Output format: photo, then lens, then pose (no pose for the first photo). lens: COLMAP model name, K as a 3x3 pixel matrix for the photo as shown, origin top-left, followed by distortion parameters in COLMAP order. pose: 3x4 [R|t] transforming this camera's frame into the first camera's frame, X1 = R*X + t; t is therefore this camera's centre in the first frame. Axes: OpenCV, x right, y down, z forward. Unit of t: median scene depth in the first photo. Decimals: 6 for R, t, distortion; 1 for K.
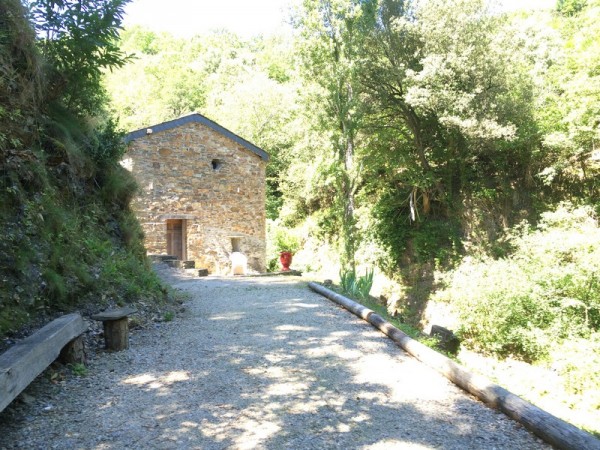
lens RADIAL K [[509.8, 0, 300.0], [0, 509.8, 225.0], [0, 0, 1]] dist [0.060585, -0.090796]
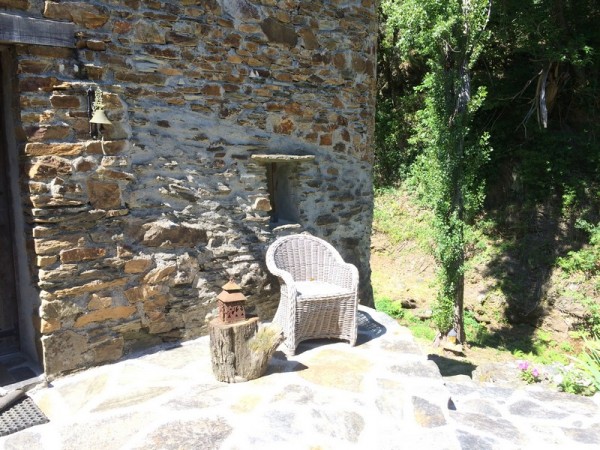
lens RADIAL K [[509.8, 0, 300.0], [0, 509.8, 225.0], [0, 0, 1]] dist [0.060585, -0.090796]
pose [[0.997263, -0.003415, 0.073861, -0.143773], [-0.008154, 0.987761, 0.155764, 0.018075], [-0.073489, -0.155940, 0.985029, 0.818835]]
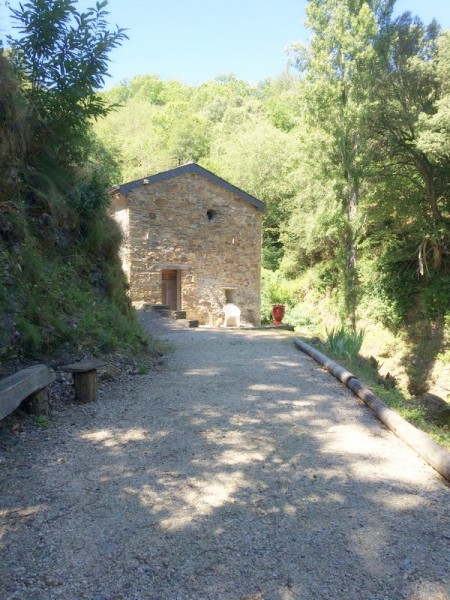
lens RADIAL K [[509.8, 0, 226.5], [0, 509.8, 295.4], [0, 0, 1]] dist [0.060585, -0.090796]
pose [[0.988114, 0.027737, -0.151198, 0.019302], [-0.021788, 0.998927, 0.040864, -0.003580], [0.152169, -0.037085, 0.987658, 0.019177]]
